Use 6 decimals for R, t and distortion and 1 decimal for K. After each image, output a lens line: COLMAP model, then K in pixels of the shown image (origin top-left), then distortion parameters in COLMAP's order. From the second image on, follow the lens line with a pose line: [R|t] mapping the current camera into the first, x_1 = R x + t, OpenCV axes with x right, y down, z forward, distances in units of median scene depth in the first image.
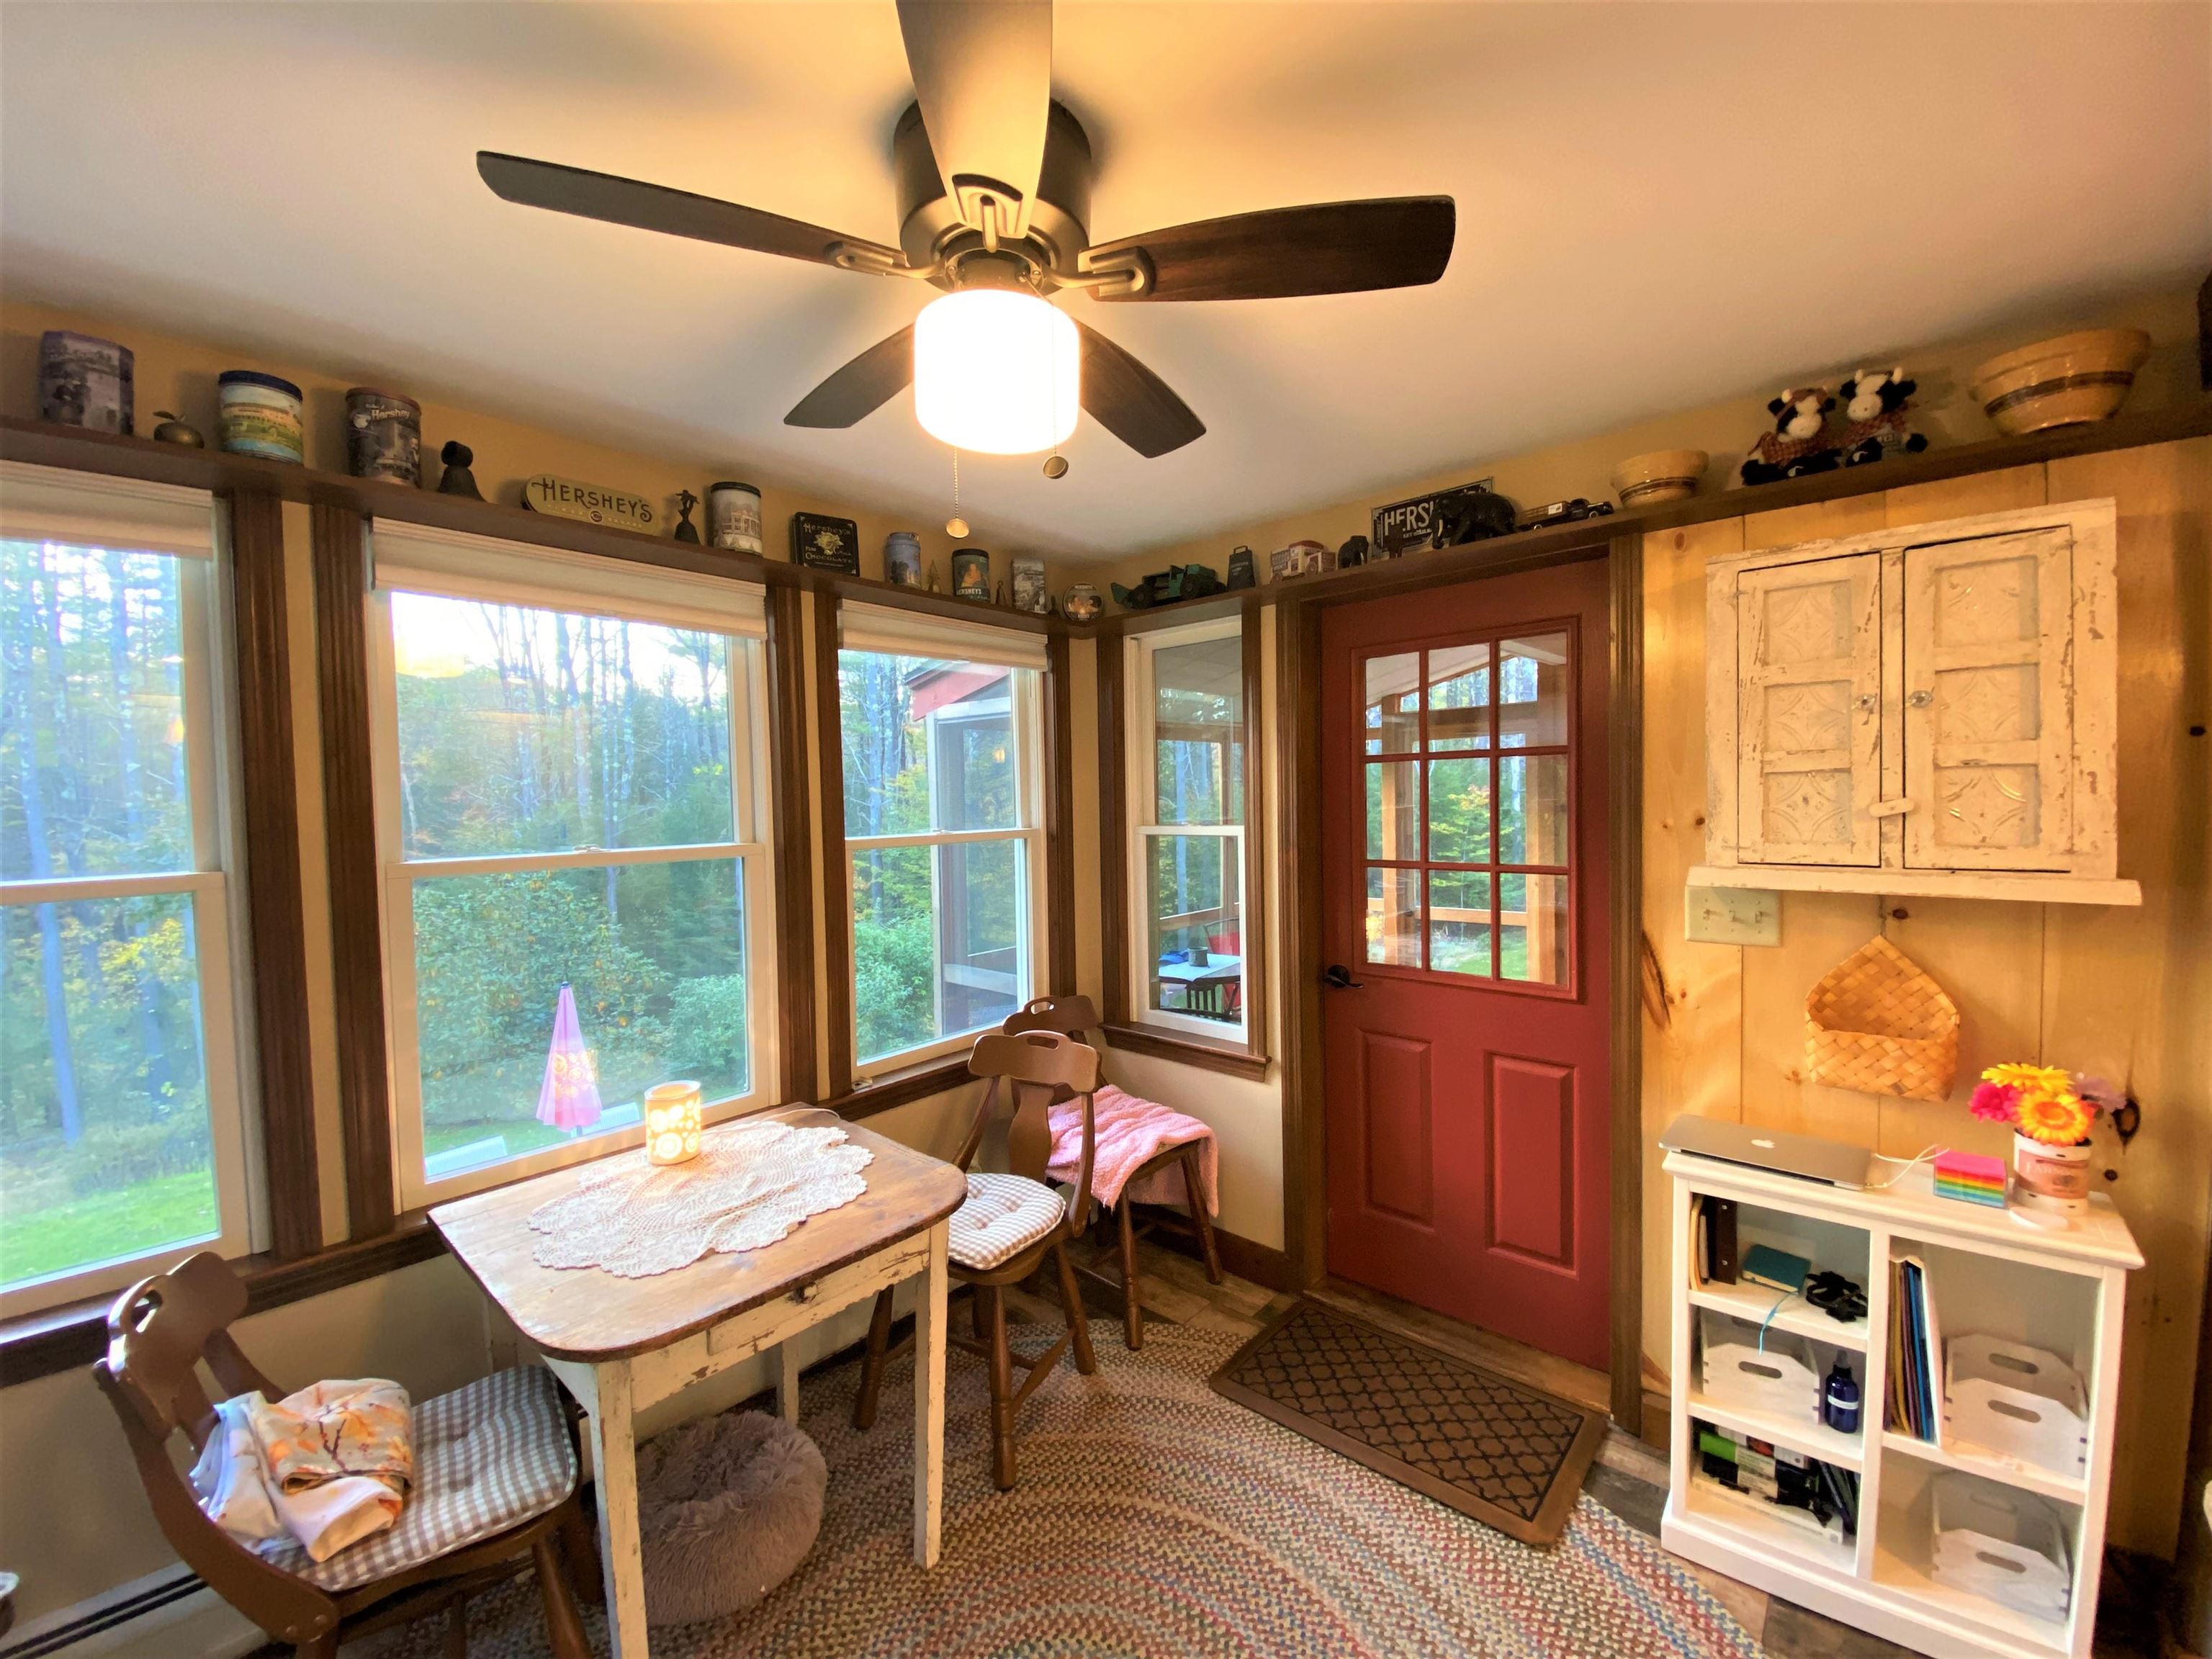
lens RADIAL K [[882.8, 0, 1106.0], [0, 882.8, 829.5], [0, 0, 1]] dist [0.017956, -0.018818]
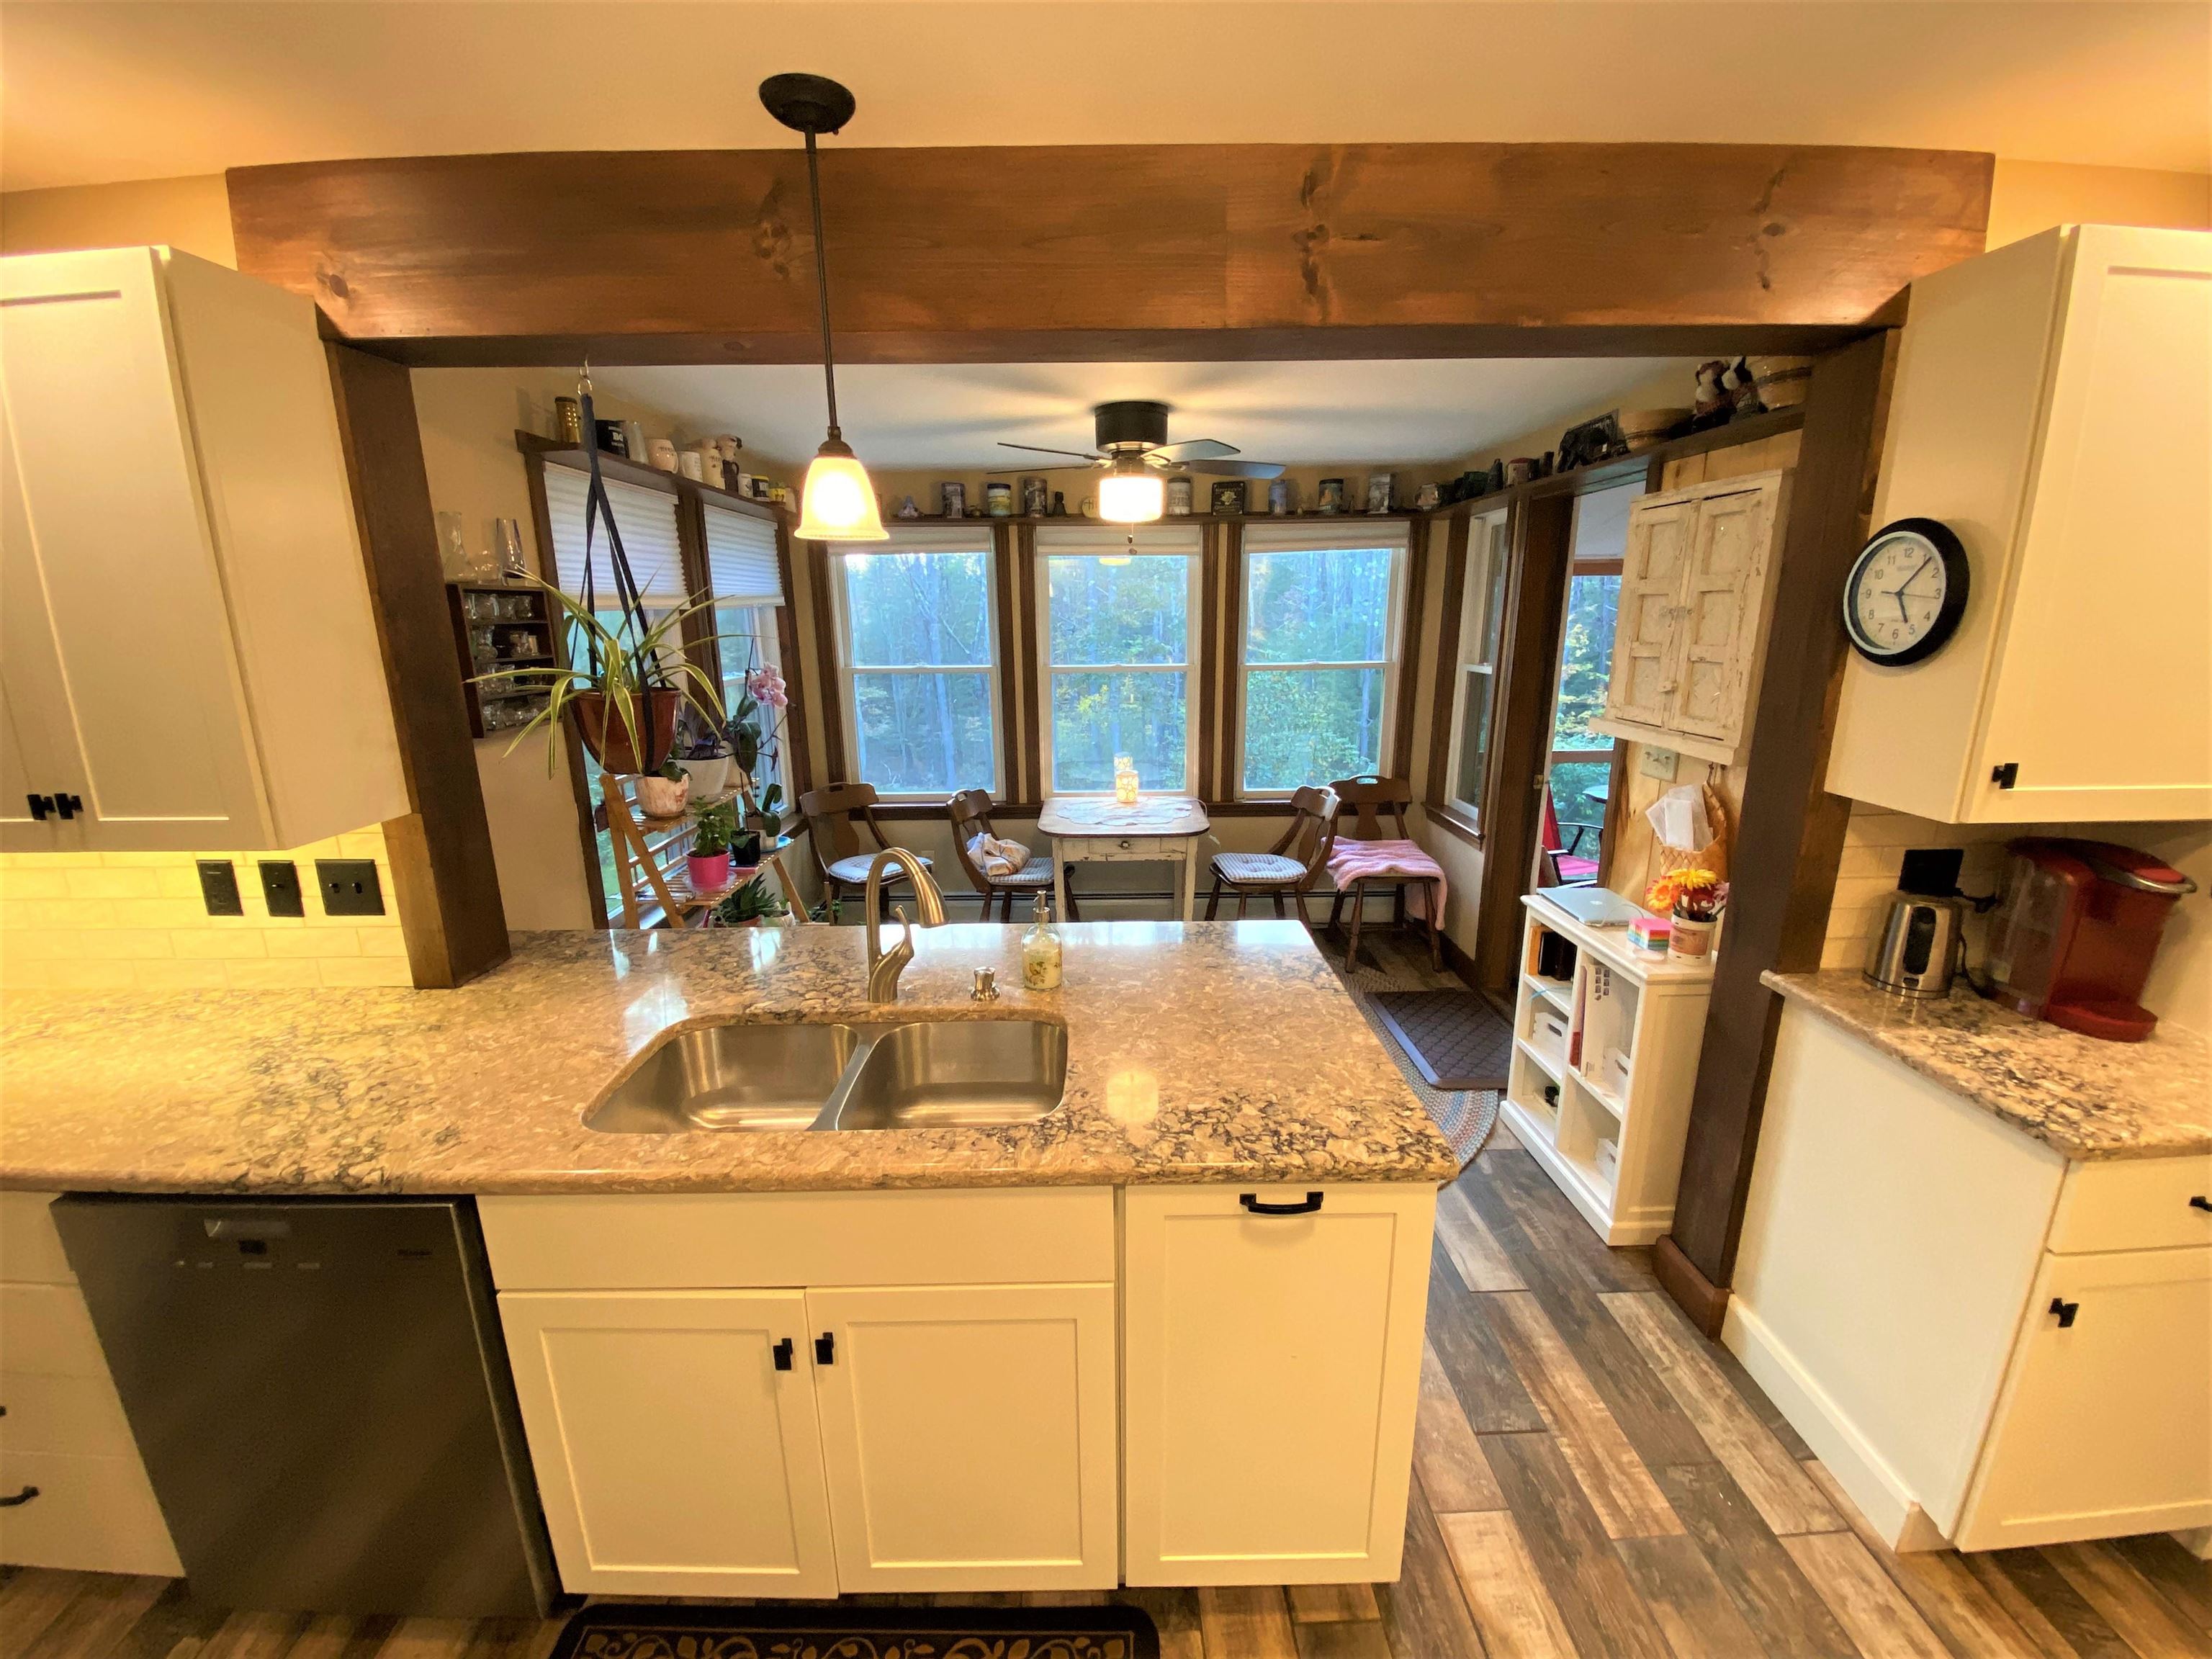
lens RADIAL K [[904.7, 0, 1098.3], [0, 904.7, 829.7], [0, 0, 1]] dist [0.017705, -0.021555]
pose [[0.662223, 0.192073, -0.724271, 1.202740], [-0.033369, 0.973189, 0.227574, -0.090158], [0.748563, -0.126536, 0.650878, -0.604466]]
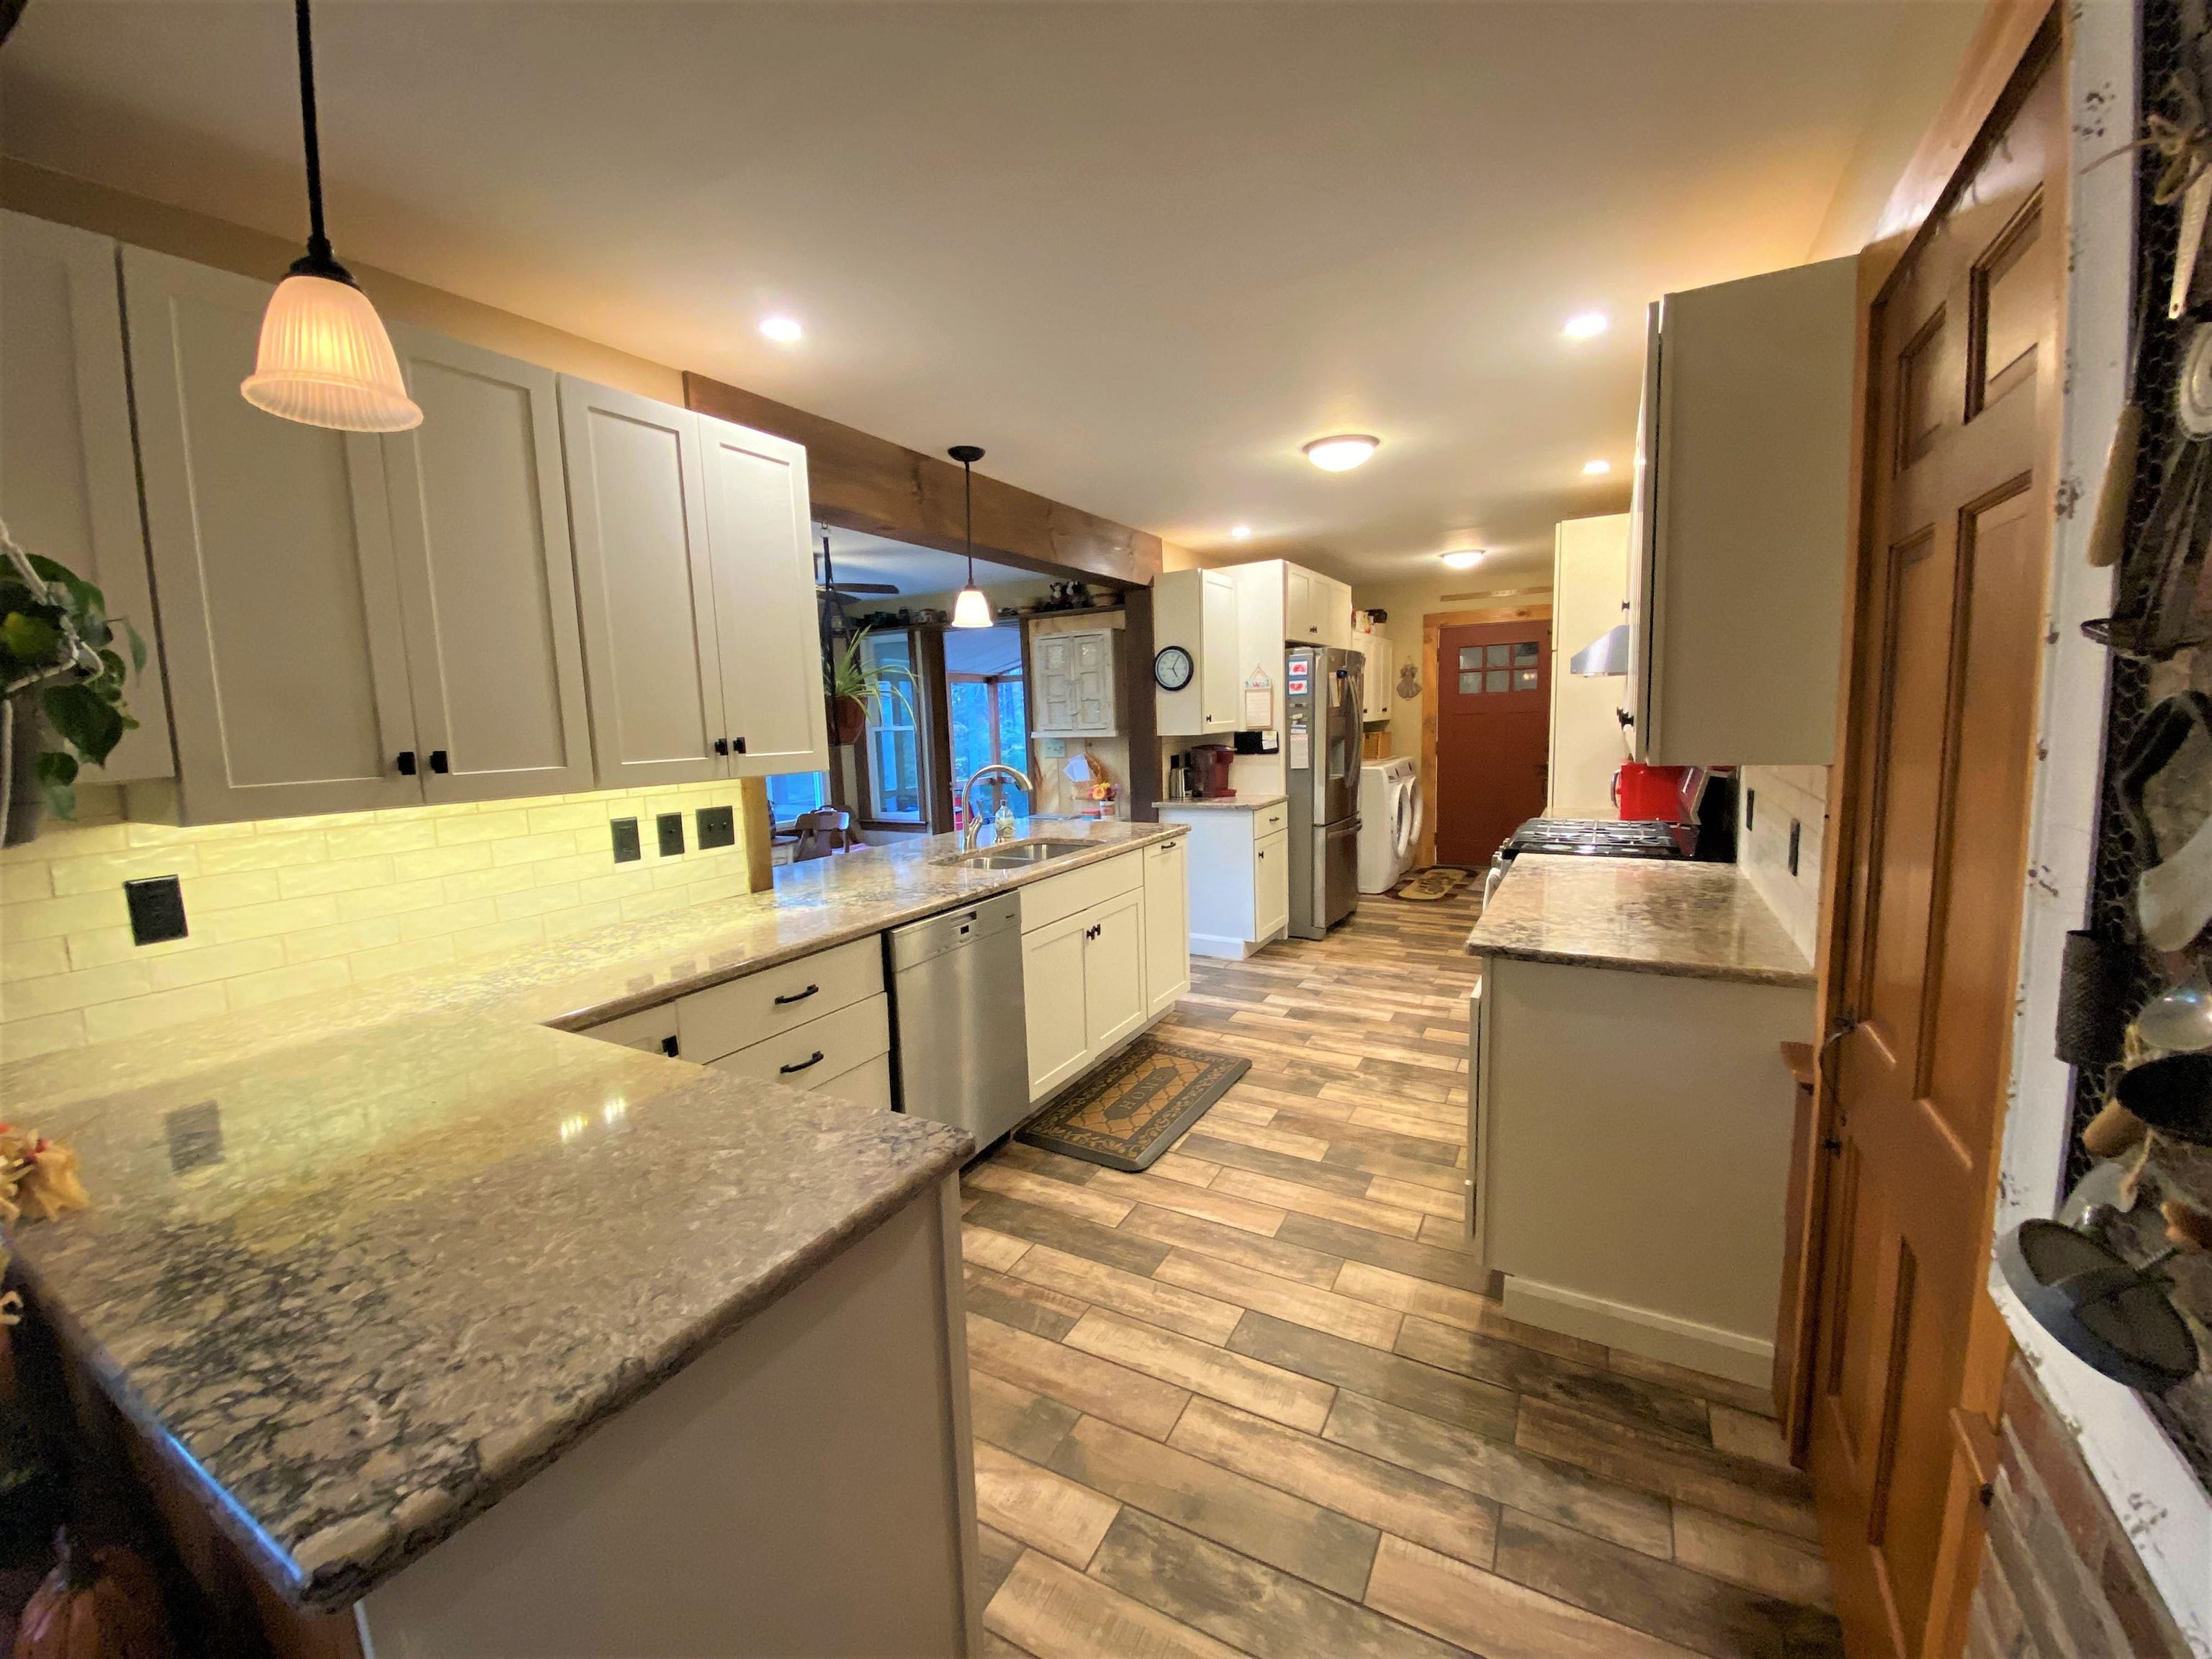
lens RADIAL K [[904.7, 0, 1098.3], [0, 904.7, 829.7], [0, 0, 1]] dist [0.017705, -0.021555]
pose [[0.978182, -0.030658, 0.205475, 0.201356], [0.013593, 0.996377, 0.083954, 0.126362], [-0.207304, -0.079330, 0.975055, -2.211746]]
